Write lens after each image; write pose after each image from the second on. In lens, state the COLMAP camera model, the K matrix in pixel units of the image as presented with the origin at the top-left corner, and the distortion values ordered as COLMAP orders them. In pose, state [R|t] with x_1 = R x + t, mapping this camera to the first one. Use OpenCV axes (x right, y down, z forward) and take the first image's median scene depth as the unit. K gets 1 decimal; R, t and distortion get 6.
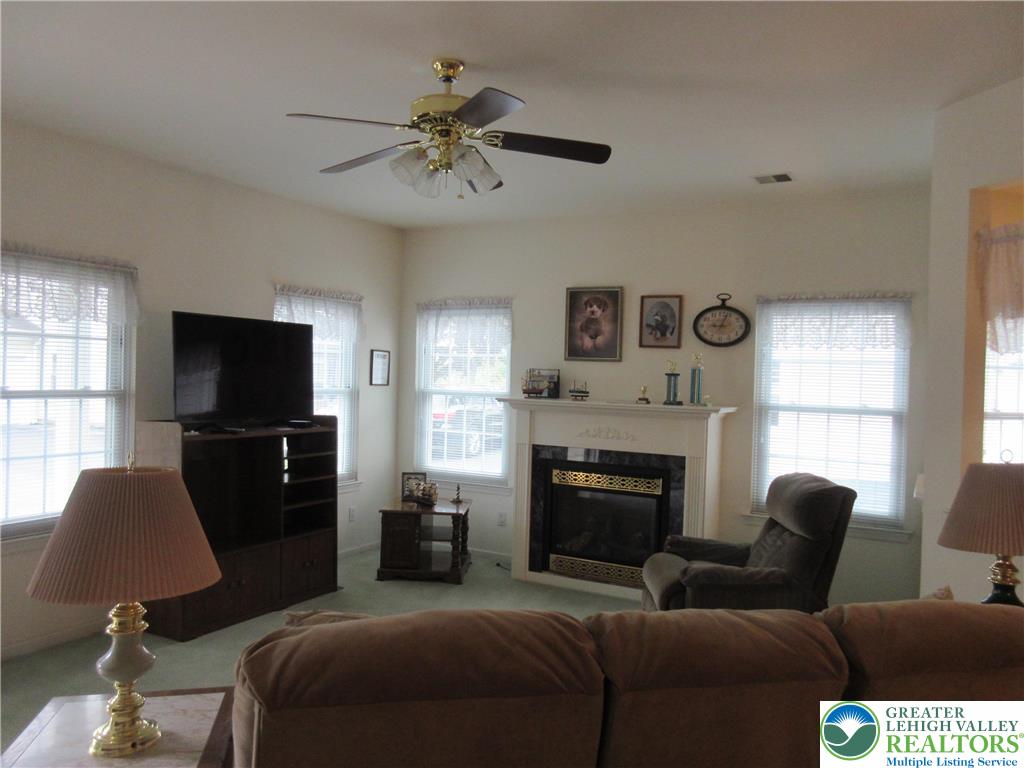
lens RADIAL K [[762.5, 0, 513.6], [0, 762.5, 386.6], [0, 0, 1]] dist [-0.004844, 0.001303]
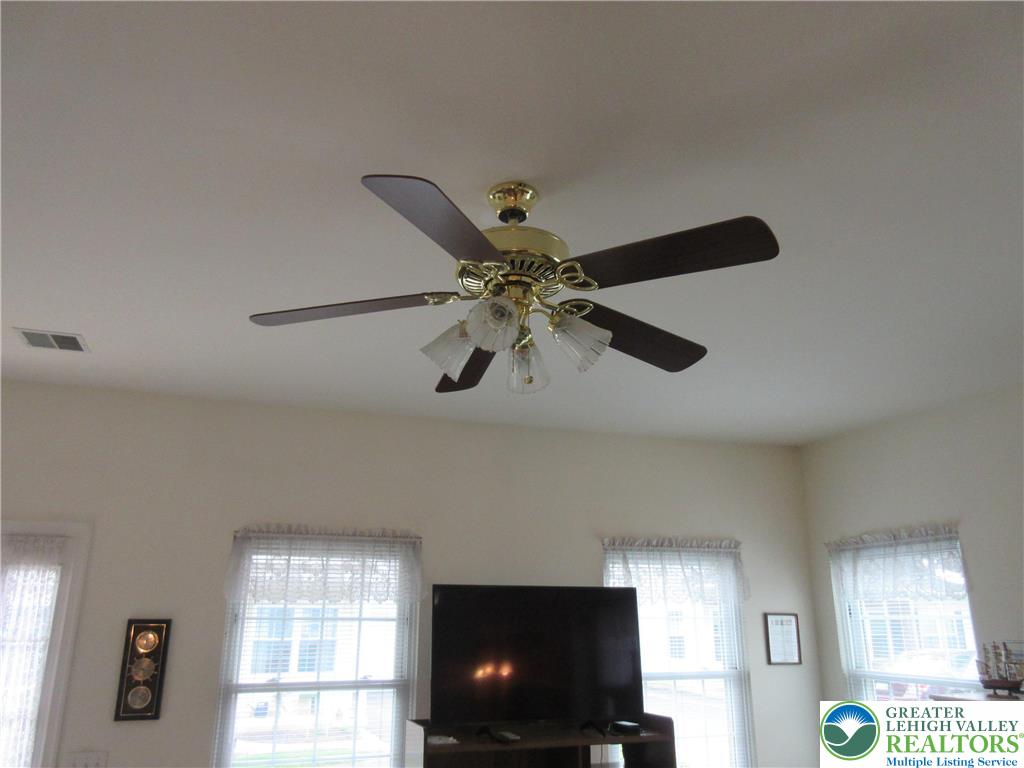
lens RADIAL K [[762.5, 0, 513.6], [0, 762.5, 386.6], [0, 0, 1]] dist [-0.004844, 0.001303]
pose [[0.749473, -0.215993, -0.625810, 0.153194], [0.008594, 0.948376, -0.317031, -0.027560], [0.661979, 0.232228, 0.712638, 0.293362]]
